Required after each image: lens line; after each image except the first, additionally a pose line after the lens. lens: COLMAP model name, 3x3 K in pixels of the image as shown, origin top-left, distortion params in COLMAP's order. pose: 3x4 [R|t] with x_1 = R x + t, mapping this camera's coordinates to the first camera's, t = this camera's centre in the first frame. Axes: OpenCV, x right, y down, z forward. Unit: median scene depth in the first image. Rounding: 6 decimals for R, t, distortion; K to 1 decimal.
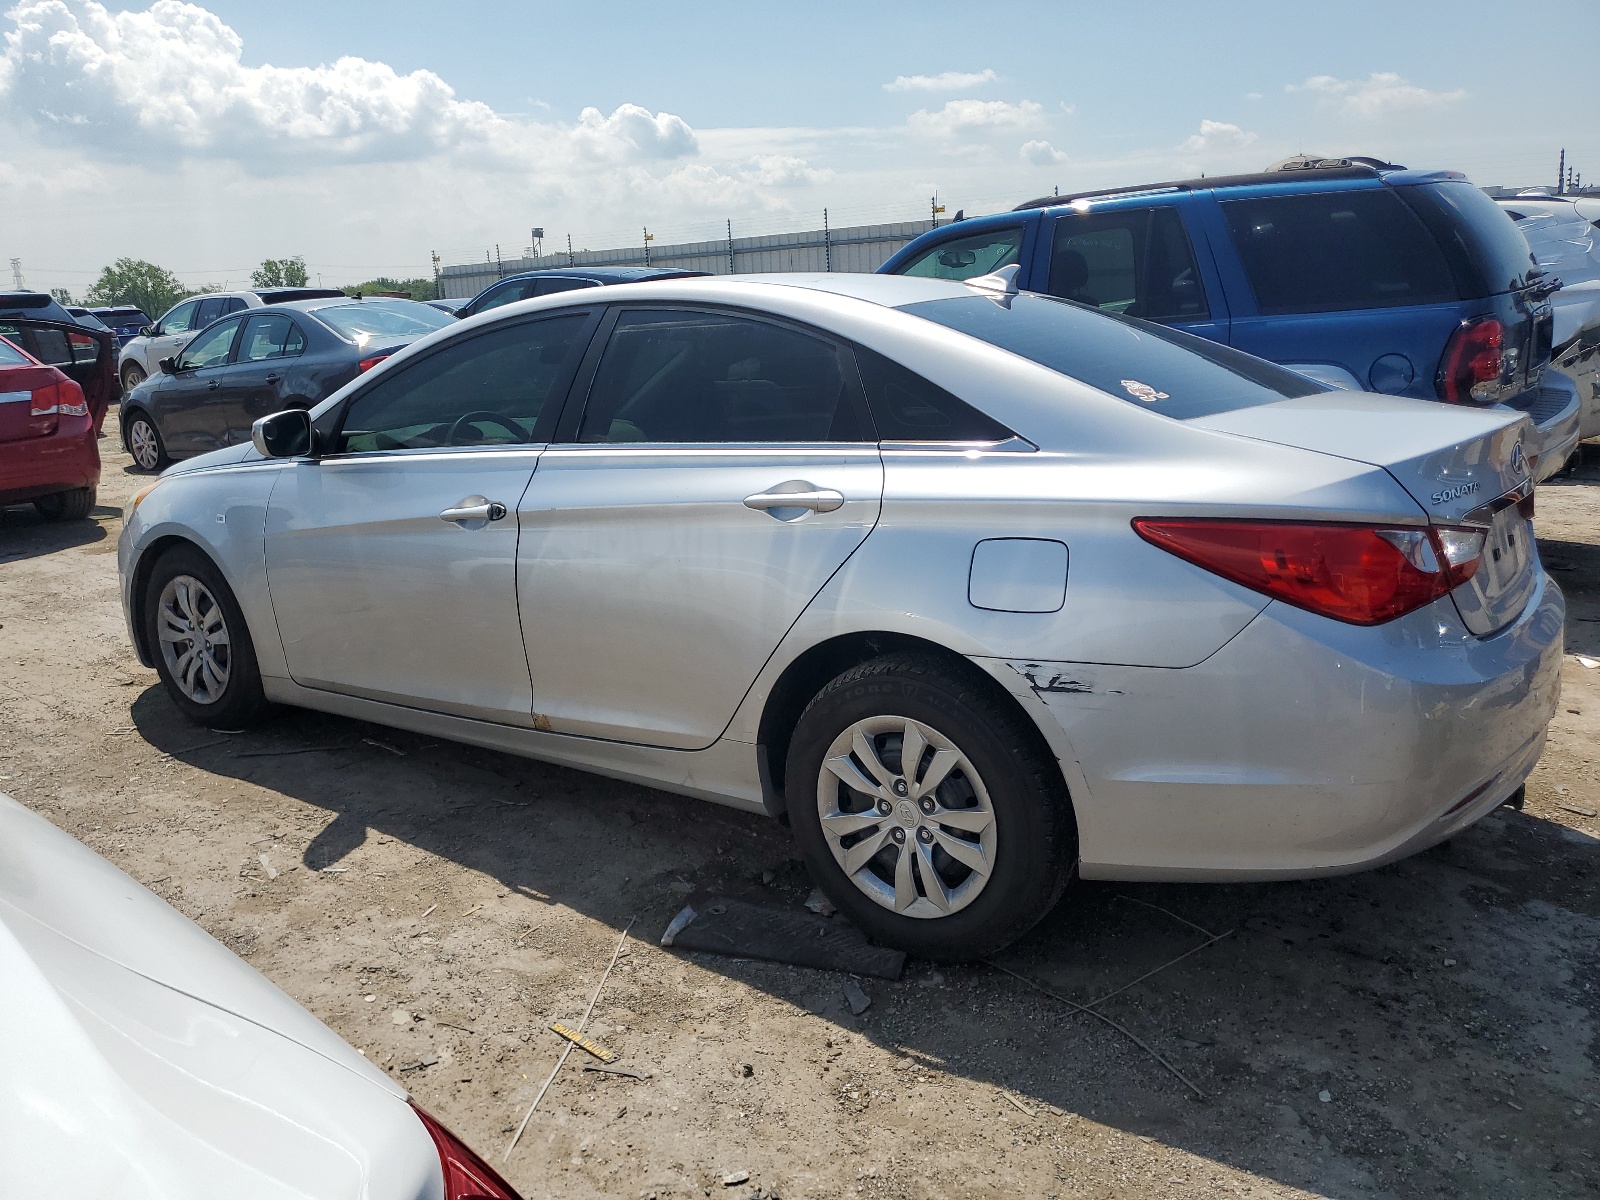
lens RADIAL K [[1269.1, 0, 805.3], [0, 1269.1, 593.2], [0, 0, 1]] dist [0.006644, -0.003819]
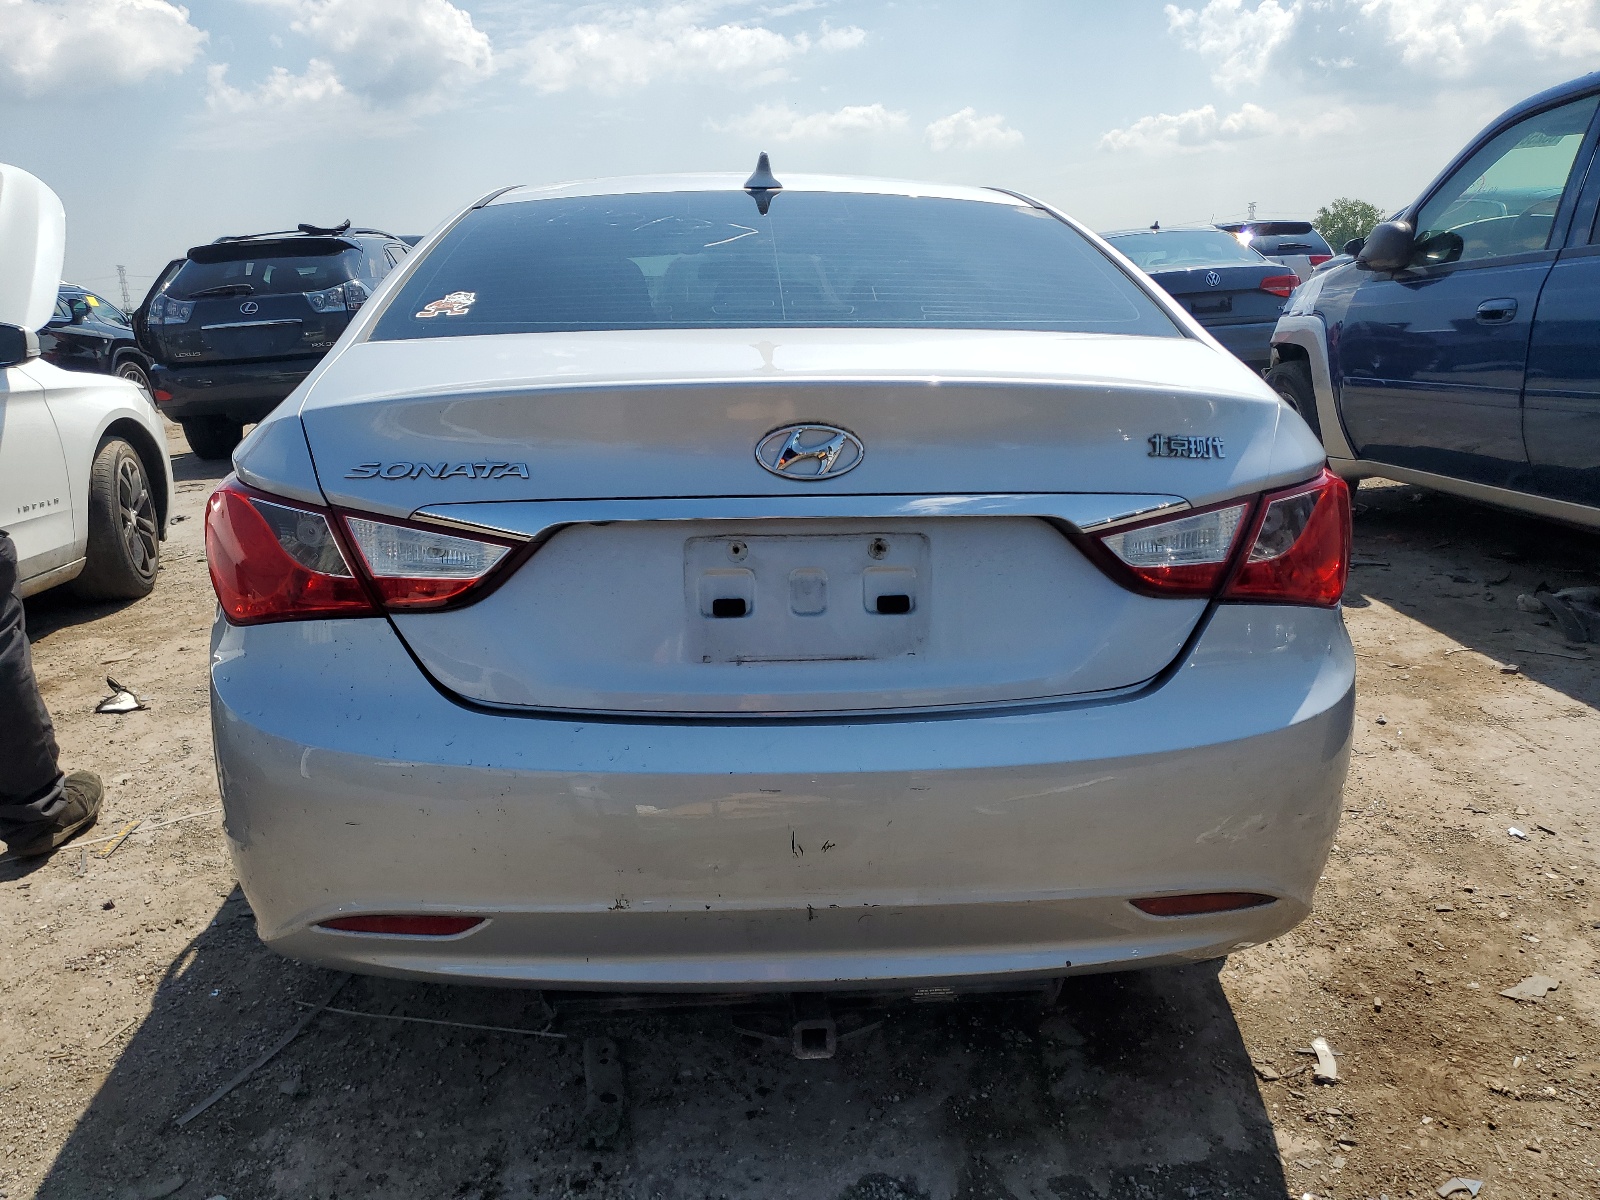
lens RADIAL K [[1269.1, 0, 798.0], [0, 1269.1, 605.7], [0, 0, 1]] dist [0.006644, -0.003819]
pose [[0.640857, 0.208714, -0.738742, 0.934563], [-0.168604, 0.977101, 0.129792, -0.106405], [0.748916, 0.041376, 0.661372, 0.594387]]
